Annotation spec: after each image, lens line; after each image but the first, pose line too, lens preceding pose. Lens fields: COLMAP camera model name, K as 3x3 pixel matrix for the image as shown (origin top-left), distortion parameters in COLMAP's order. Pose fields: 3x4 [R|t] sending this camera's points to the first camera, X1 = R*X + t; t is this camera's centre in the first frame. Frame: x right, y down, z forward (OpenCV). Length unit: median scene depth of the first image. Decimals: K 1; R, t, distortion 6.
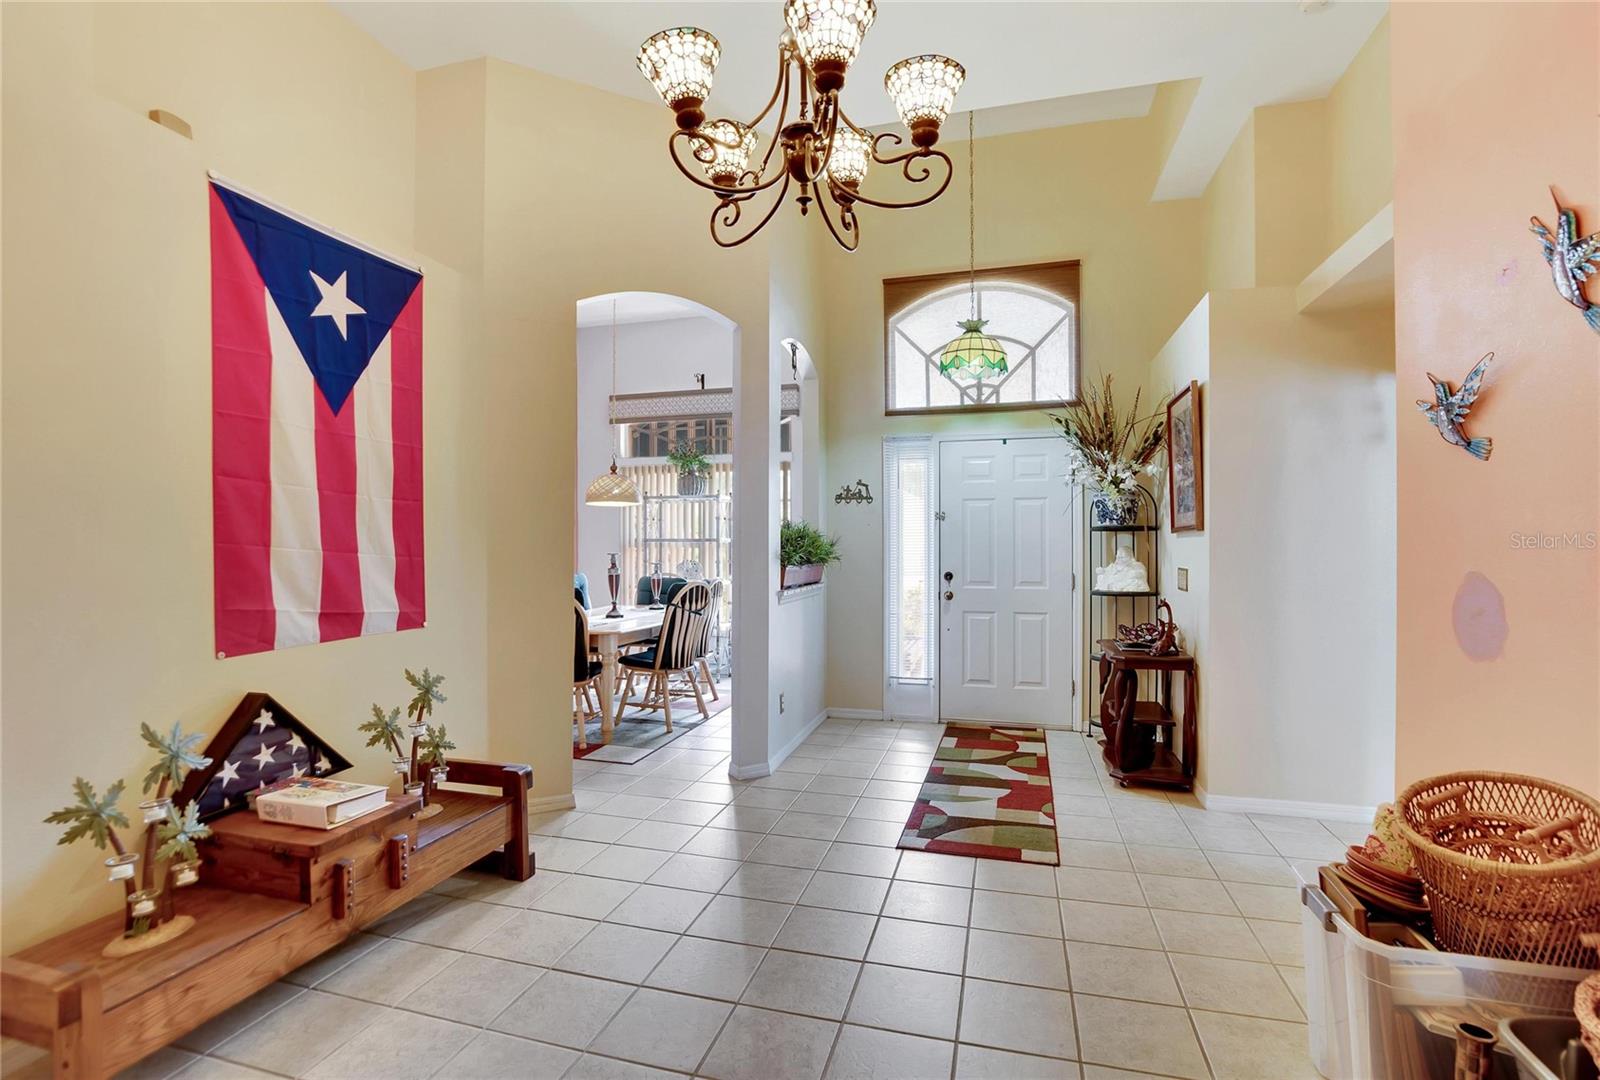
lens RADIAL K [[796.2, 0, 800.0], [0, 796.2, 540.0], [0, 0, 1]] dist [0.000021, -0.000003]
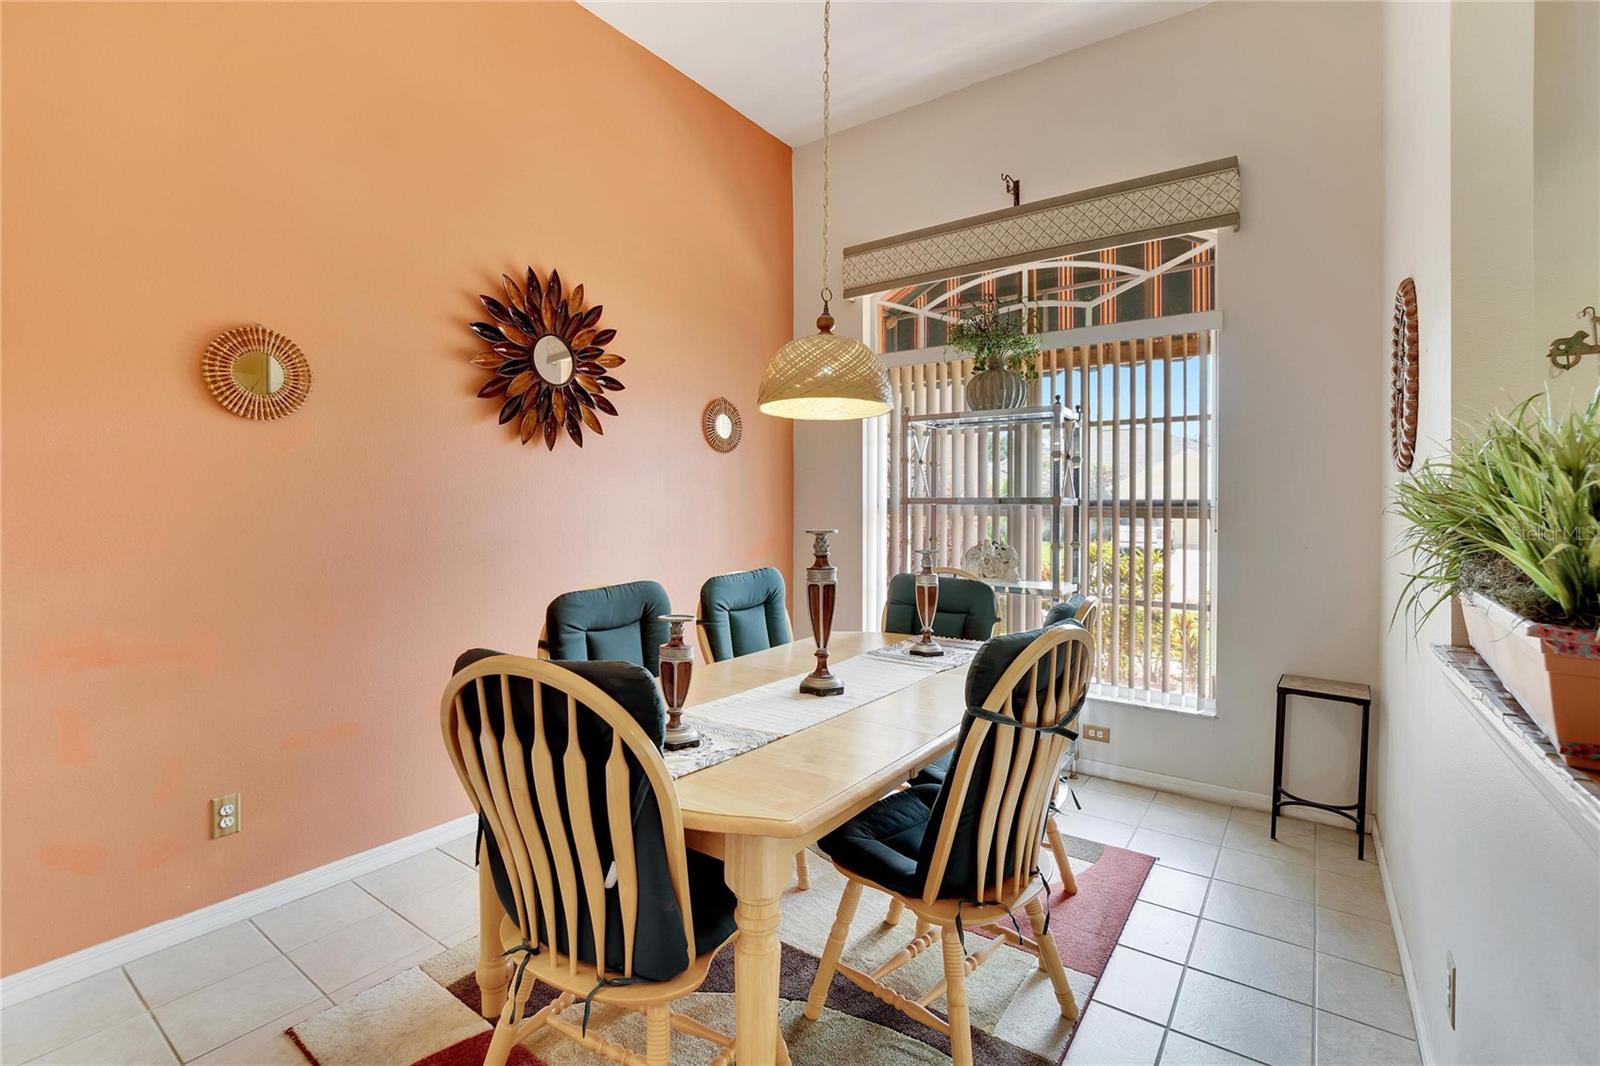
lens RADIAL K [[722.2, 0, 798.3], [0, 722.2, 527.5], [0, 0, 1]] dist [-0.025580, -0.000071]
pose [[0.940181, 0.010622, -0.340510, -0.129724], [-0.000212, 0.999532, 0.030595, 0.004462], [0.340675, -0.028692, 0.939743, 0.699751]]
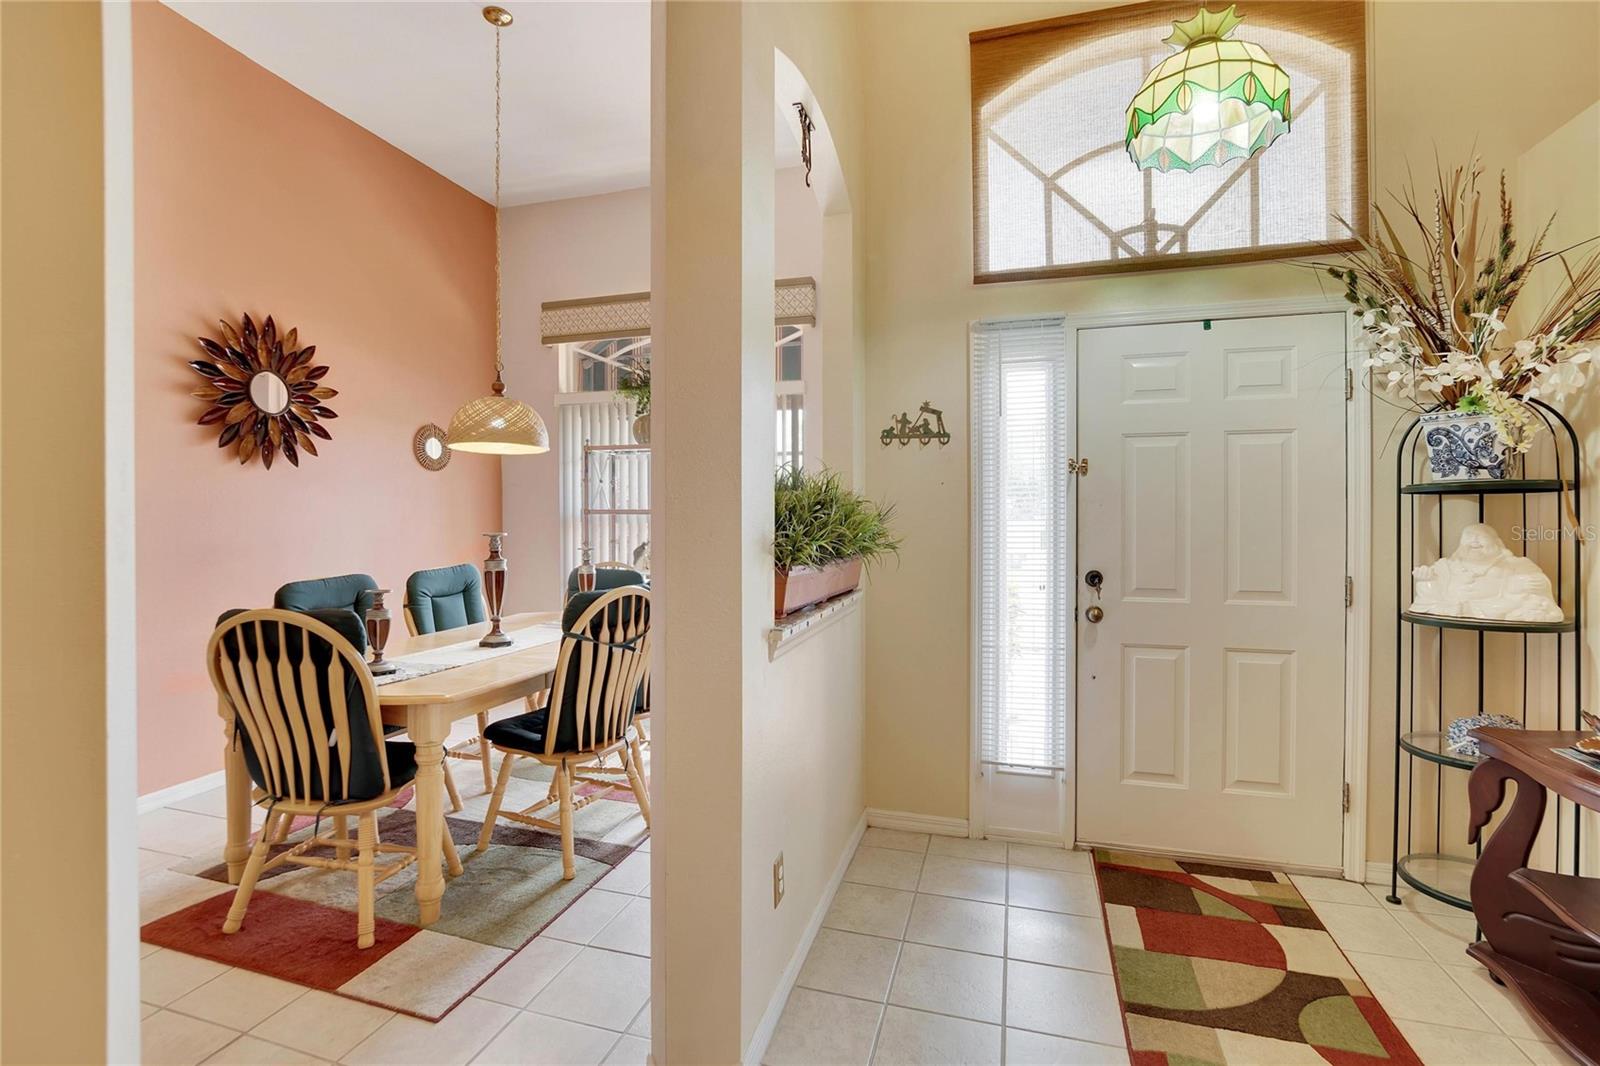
lens RADIAL K [[733.0, 0, 795.2], [0, 733.0, 543.5], [0, 0, 1]] dist [-0.001125, -0.023256]
pose [[0.999622, 0.001848, -0.027421, -0.002198], [-0.000718, 0.999152, 0.041172, 0.001905], [0.027474, -0.041137, 0.998776, 0.508943]]
